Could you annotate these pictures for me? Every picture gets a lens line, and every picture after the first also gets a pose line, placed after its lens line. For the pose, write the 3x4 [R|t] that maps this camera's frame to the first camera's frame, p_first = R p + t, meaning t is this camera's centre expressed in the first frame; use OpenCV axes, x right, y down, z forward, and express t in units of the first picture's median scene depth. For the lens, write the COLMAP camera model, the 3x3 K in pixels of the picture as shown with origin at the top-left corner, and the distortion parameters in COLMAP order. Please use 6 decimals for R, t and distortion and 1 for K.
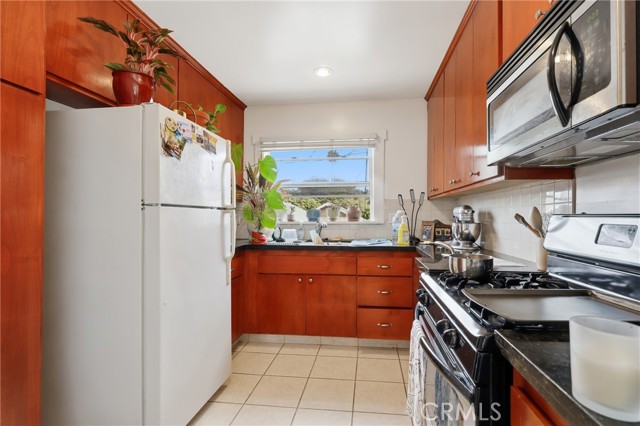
lens RADIAL K [[302.1, 0, 322.8], [0, 302.1, 221.6], [0, 0, 1]] dist [0.000106, 0.000019]
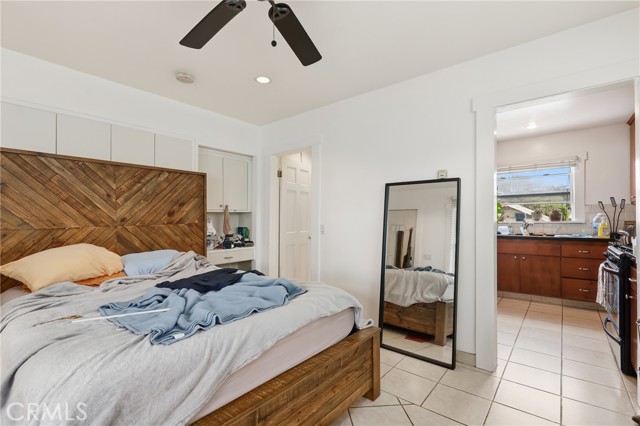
lens RADIAL K [[289.2, 0, 319.5], [0, 289.2, 219.4], [0, 0, 1]] dist [-0.000156, 0.000015]
pose [[0.854265, -0.004482, -0.519818, -0.150454], [0.000241, 0.999966, -0.008225, 0.002428], [0.519837, 0.006901, 0.854237, -0.779948]]
